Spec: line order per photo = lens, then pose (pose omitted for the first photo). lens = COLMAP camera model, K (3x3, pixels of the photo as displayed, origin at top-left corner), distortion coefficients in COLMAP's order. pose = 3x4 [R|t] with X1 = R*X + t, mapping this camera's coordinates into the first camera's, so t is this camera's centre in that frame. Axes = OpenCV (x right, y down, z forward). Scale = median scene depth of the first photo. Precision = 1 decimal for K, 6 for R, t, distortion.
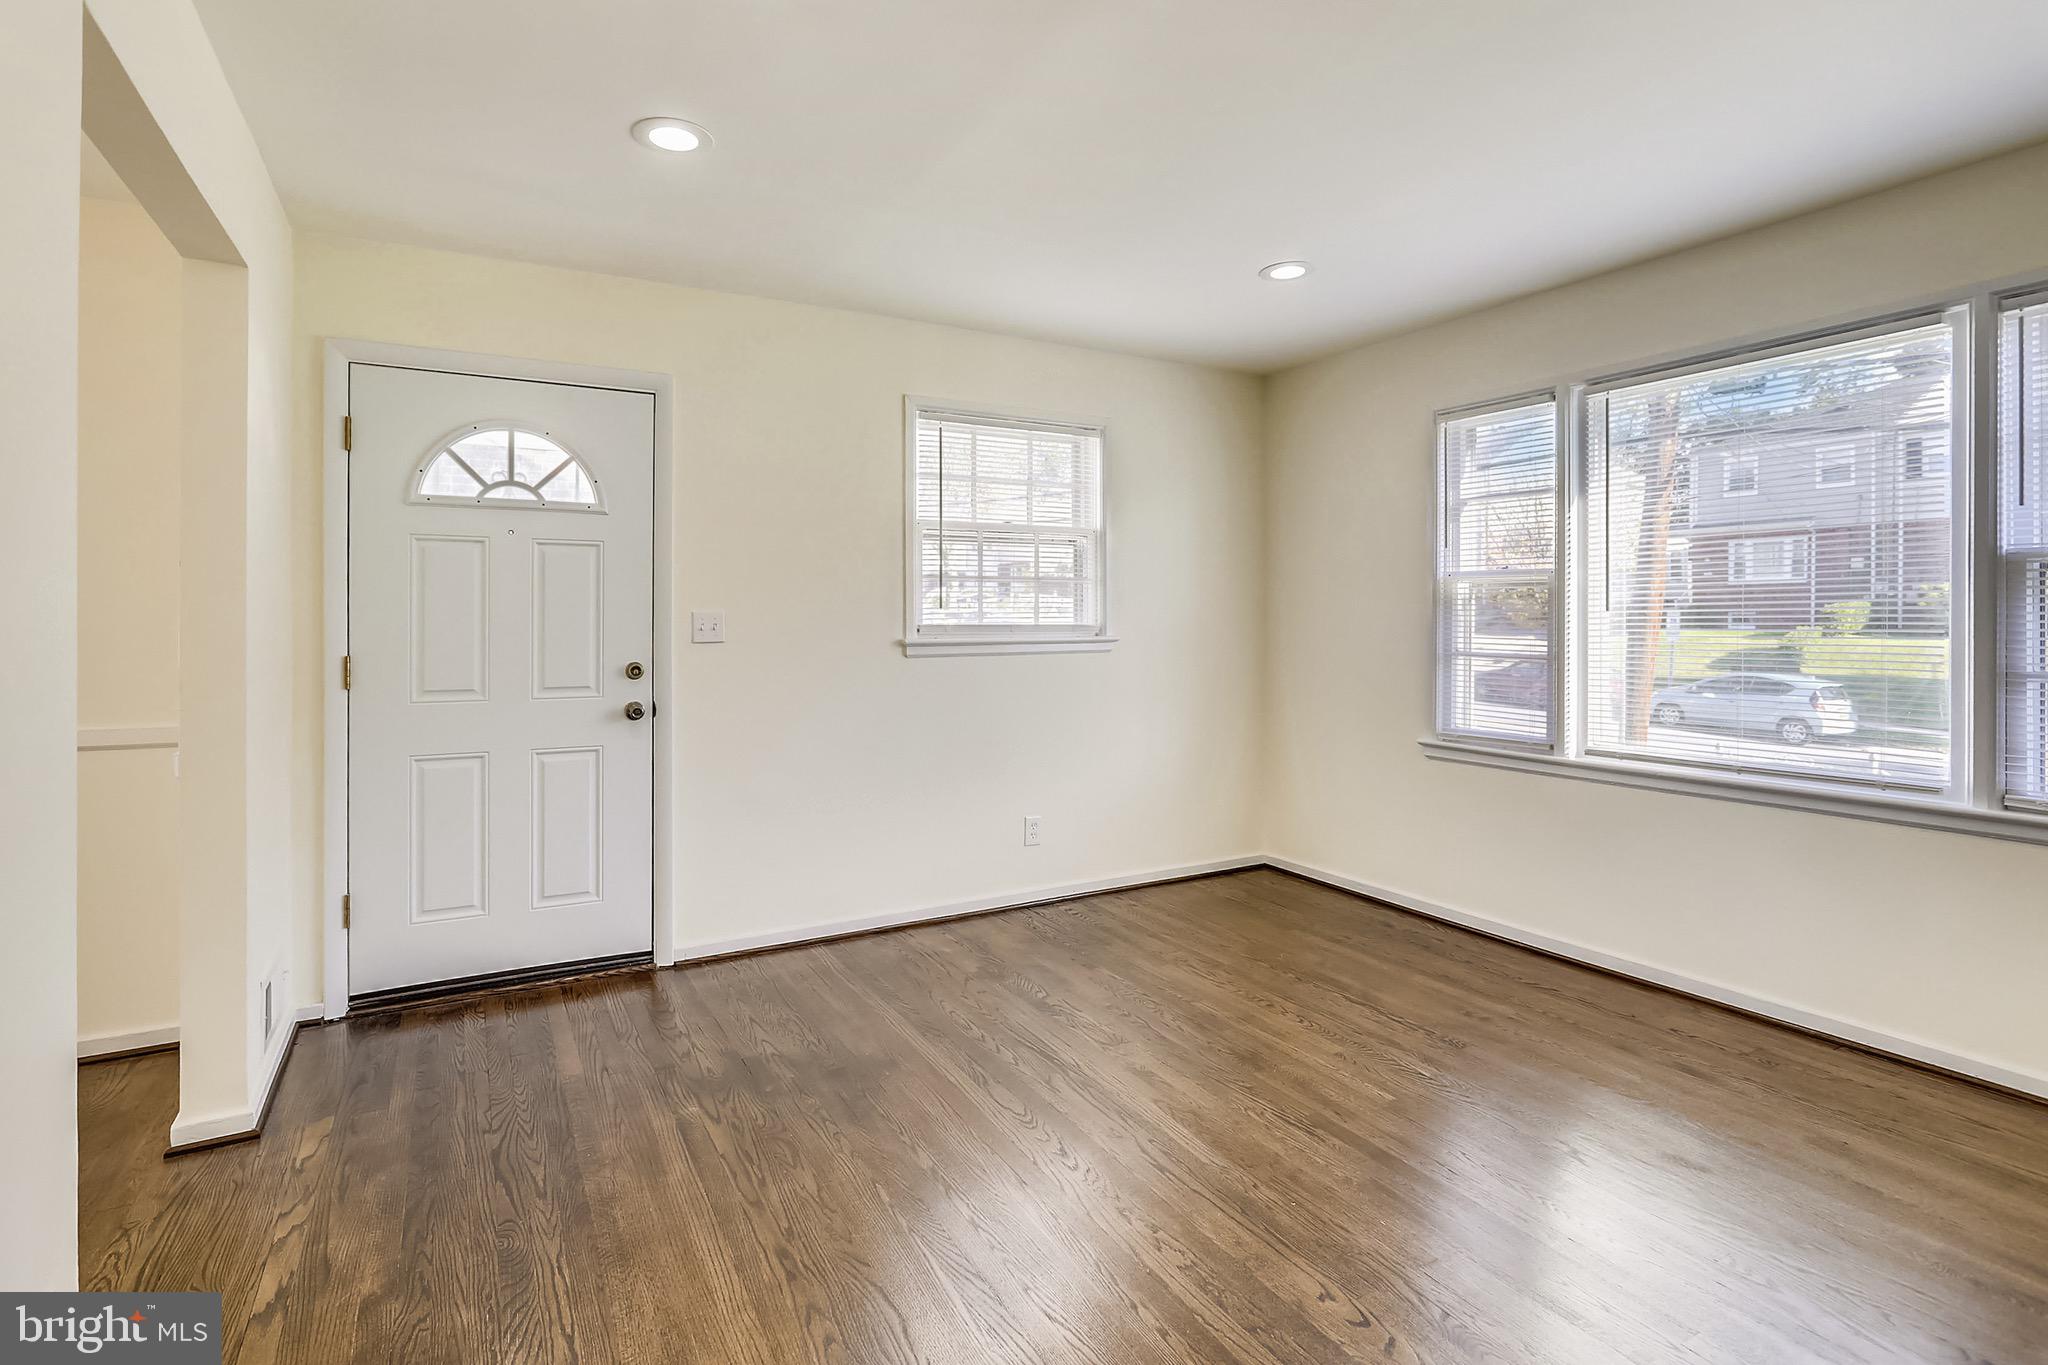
lens RADIAL K [[992.3, 0, 1012.1], [0, 992.3, 618.4], [0, 0, 1]] dist [-0.008331, 0.001334]
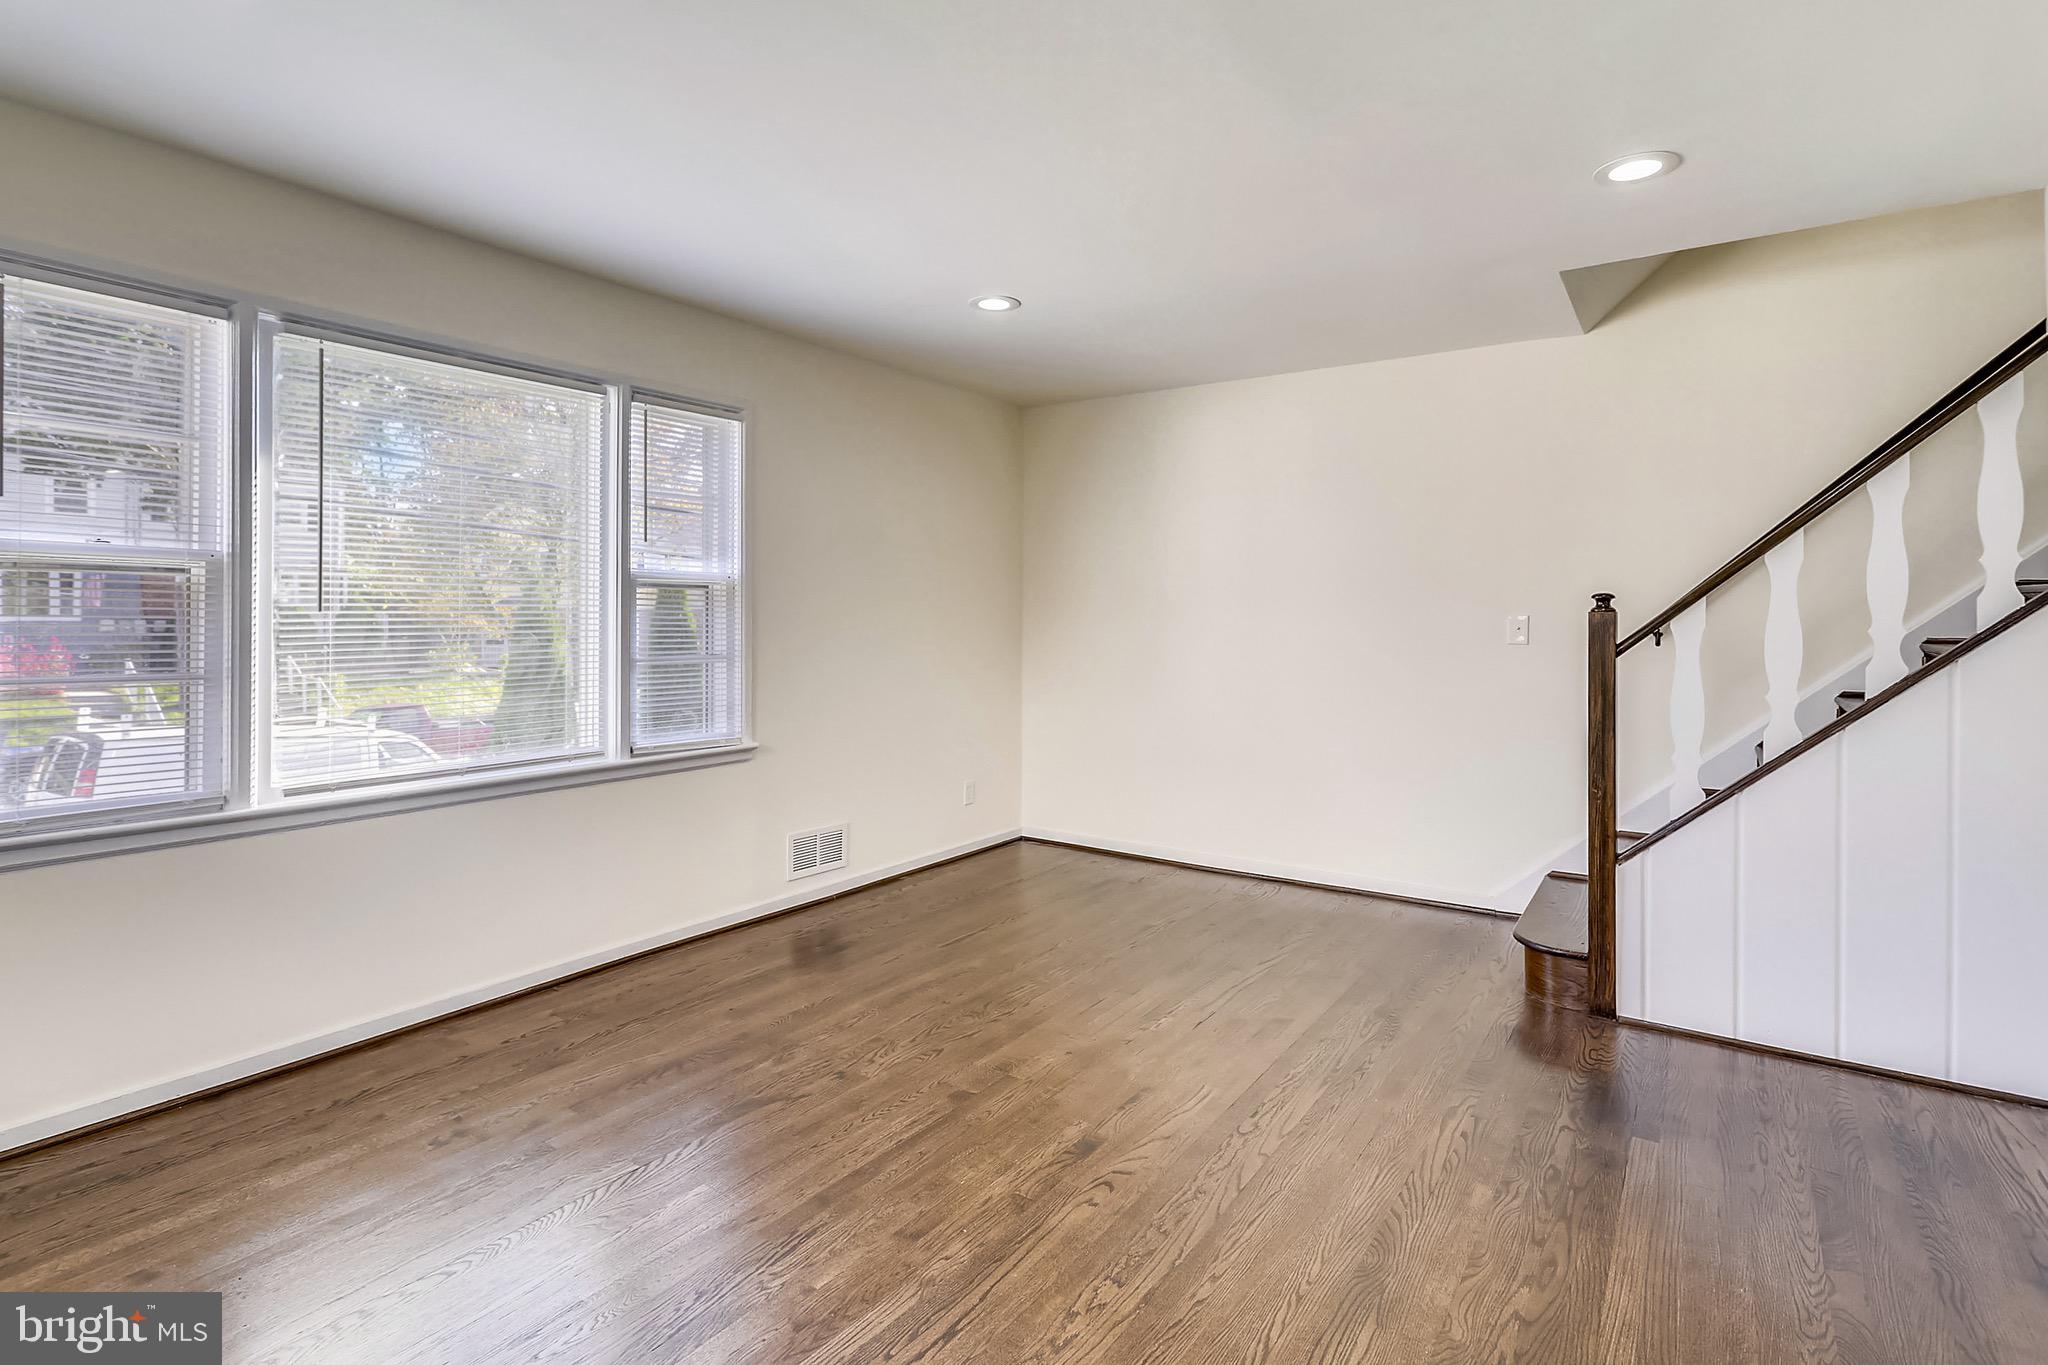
lens RADIAL K [[992.3, 0, 1012.1], [0, 992.3, 618.4], [0, 0, 1]] dist [-0.008331, 0.001334]
pose [[-0.432071, 0.000607, 0.901839, -0.390494], [-0.004391, 0.999987, -0.002776, -0.002034], [-0.901829, -0.005159, -0.432063, 0.887862]]
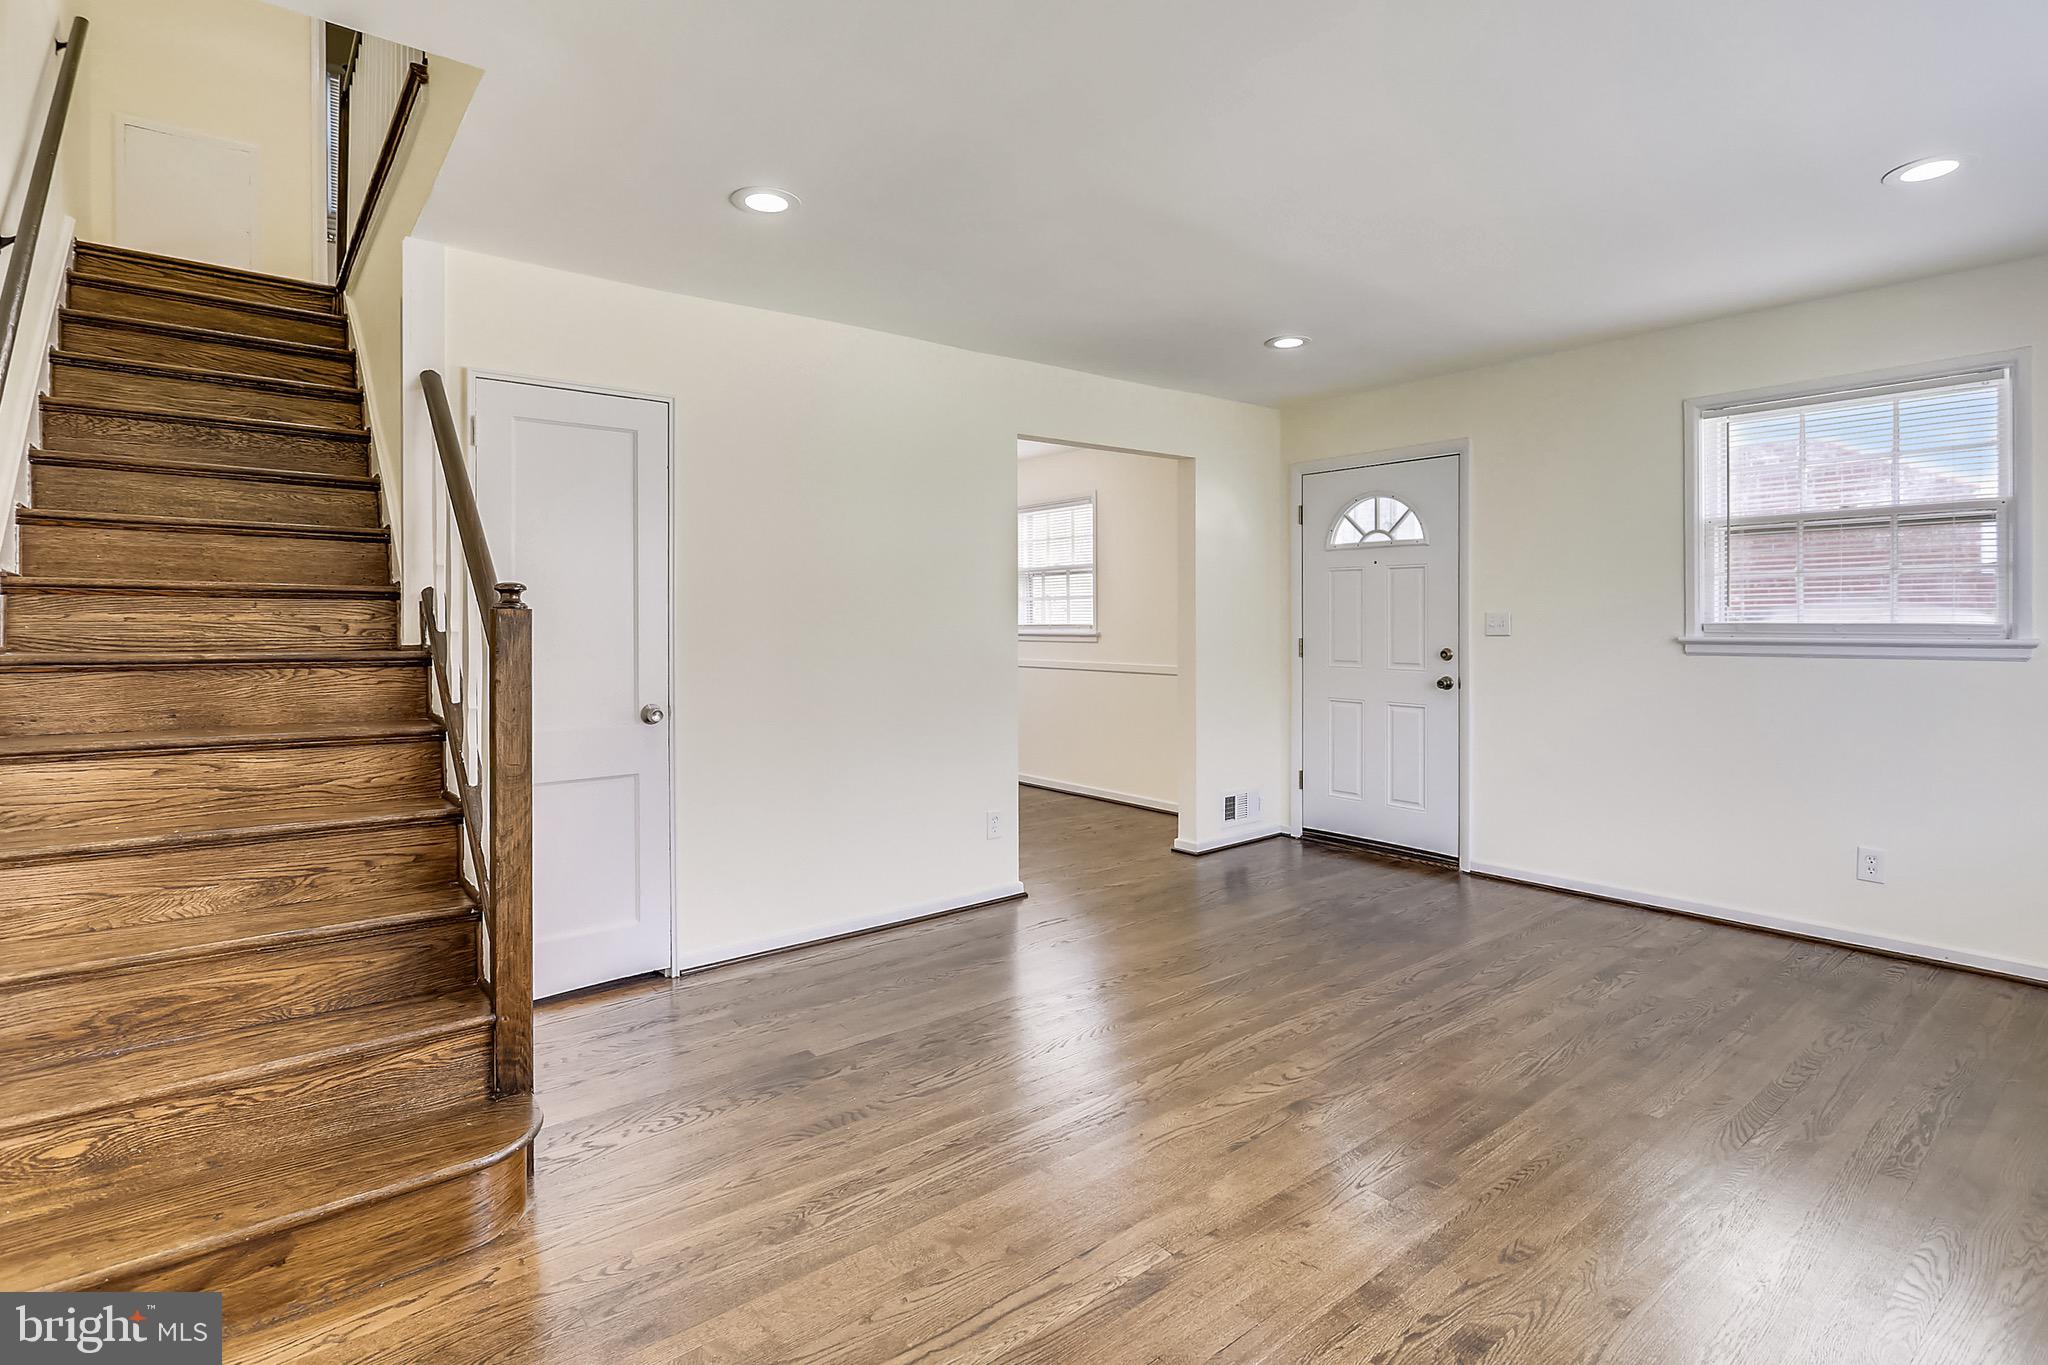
lens RADIAL K [[992.3, 0, 1012.1], [0, 992.3, 618.4], [0, 0, 1]] dist [-0.008331, 0.001334]
pose [[0.161078, 0.001761, -0.986940, 0.970368], [0.006105, 0.999977, 0.002781, -0.006656], [0.986923, -0.006474, 0.161063, 0.177768]]
